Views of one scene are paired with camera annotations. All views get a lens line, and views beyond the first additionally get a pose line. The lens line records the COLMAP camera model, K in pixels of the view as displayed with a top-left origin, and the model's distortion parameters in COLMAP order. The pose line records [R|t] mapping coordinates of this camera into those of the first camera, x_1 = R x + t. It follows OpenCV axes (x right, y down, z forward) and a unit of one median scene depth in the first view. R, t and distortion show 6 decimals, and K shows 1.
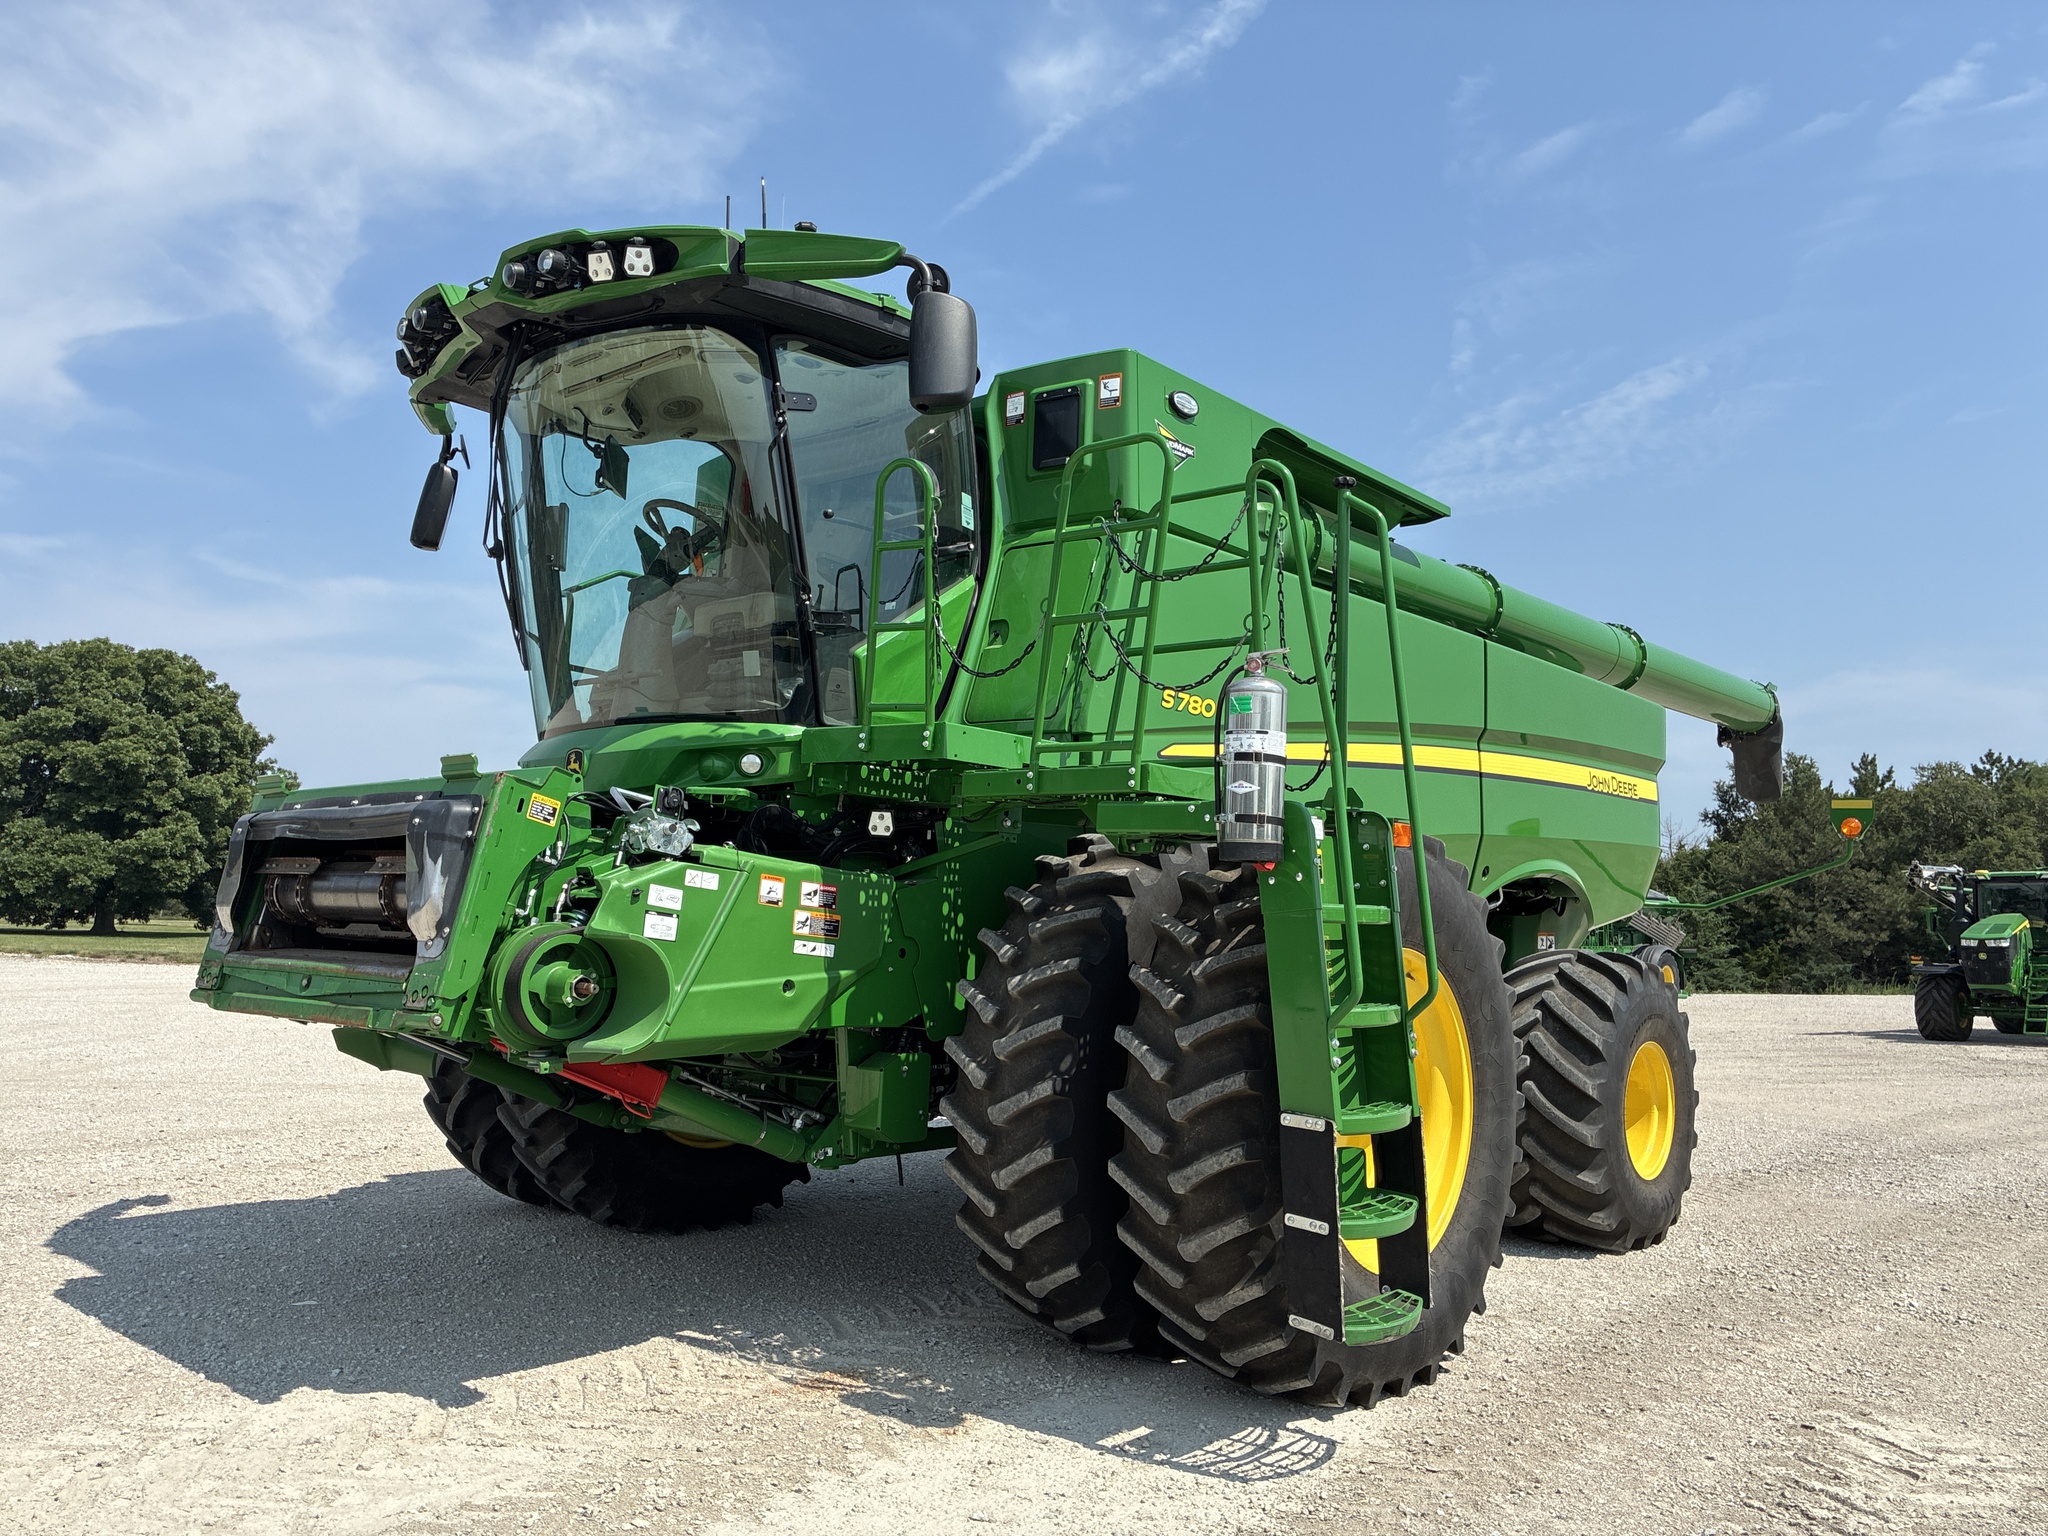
lens RADIAL K [[1610.7, 0, 1024.0], [0, 1610.7, 768.0], [0, 0, 1]] dist [0.038546, -0.001542]
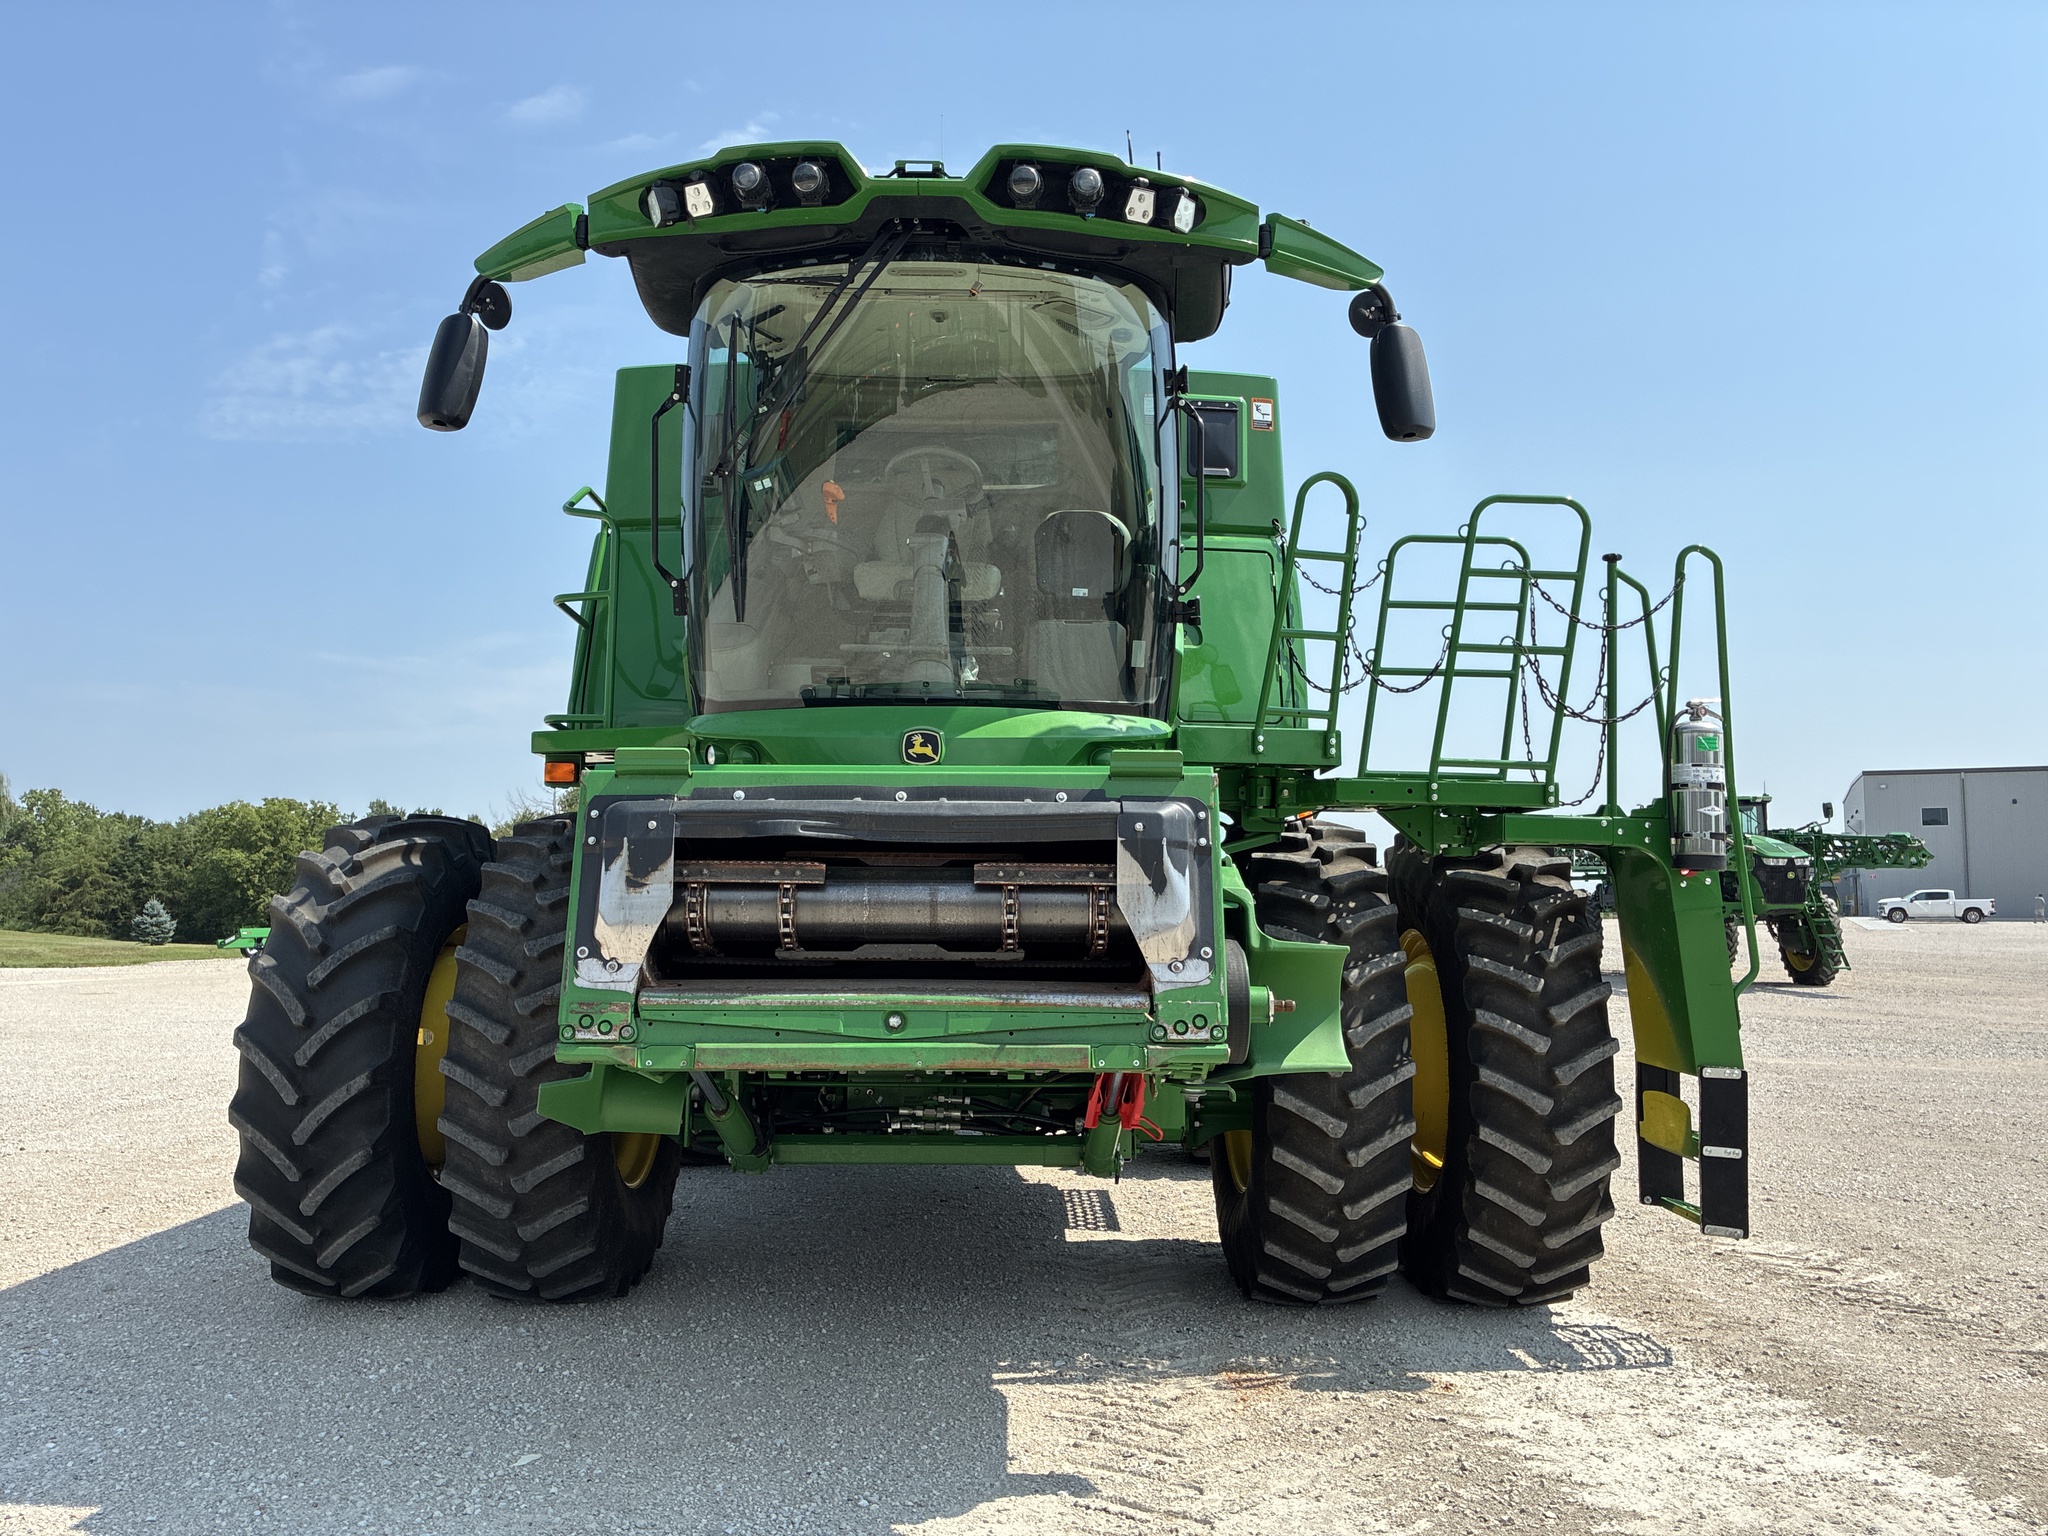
lens RADIAL K [[1596.1, 0, 1056.8], [0, 1596.1, 763.7], [0, 0, 1]] dist [0.006574, -0.008943]
pose [[0.729669, 0.036573, 0.682821, -0.758204], [-0.054951, 0.998475, 0.005241, -0.001510], [-0.681589, -0.041345, 0.730567, 0.314350]]
